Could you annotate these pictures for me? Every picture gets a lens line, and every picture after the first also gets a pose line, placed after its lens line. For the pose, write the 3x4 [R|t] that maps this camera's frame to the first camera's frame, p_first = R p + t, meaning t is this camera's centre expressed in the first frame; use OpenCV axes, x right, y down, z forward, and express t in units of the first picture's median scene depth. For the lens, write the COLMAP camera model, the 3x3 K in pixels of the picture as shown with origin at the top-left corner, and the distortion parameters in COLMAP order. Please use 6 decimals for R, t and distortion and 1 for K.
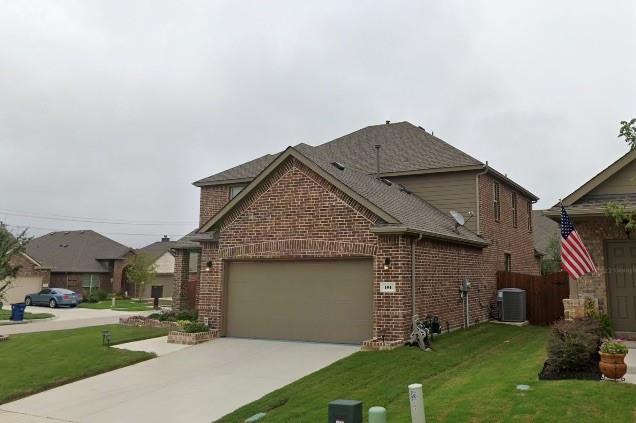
lens RADIAL K [[485.4, 0, 318.0], [0, 485.4, 211.5], [0, 0, 1]] dist [-0.011982, -0.003382]
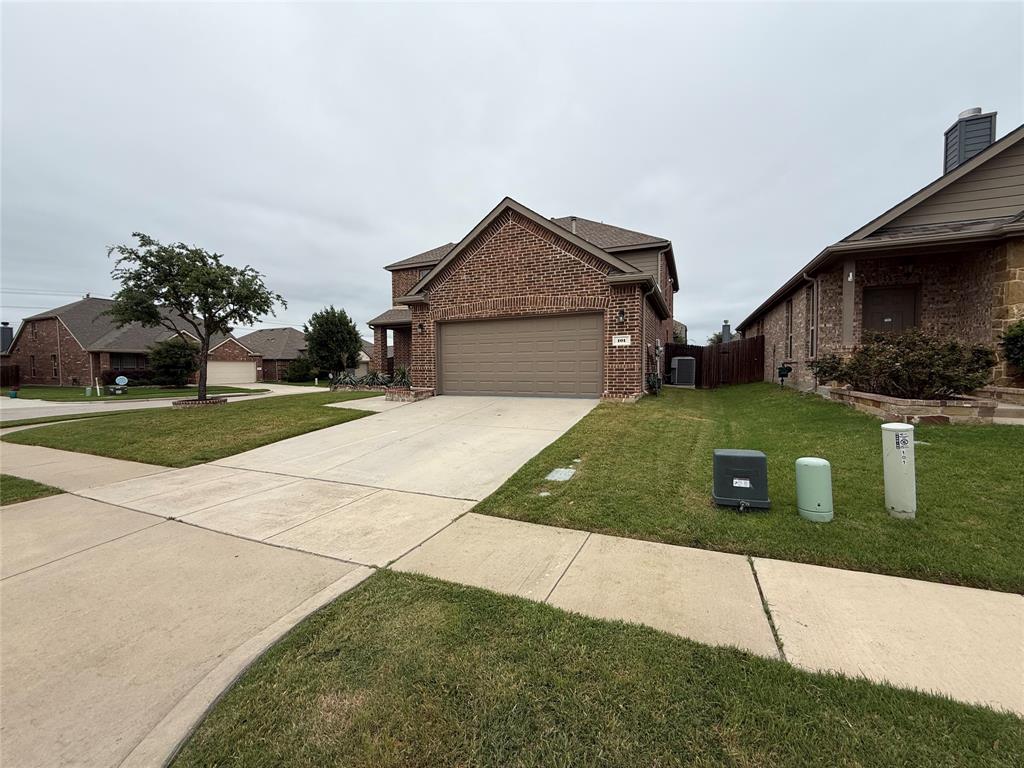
lens RADIAL K [[409.9, 0, 512.0], [0, 409.9, 384.0], [0, 0, 1]] dist [-0.001479, -0.000022]
pose [[0.998847, -0.002244, 0.047956, -0.082650], [-0.007617, 0.978844, 0.204465, 0.055375], [-0.047401, -0.204594, 0.977699, 0.142140]]
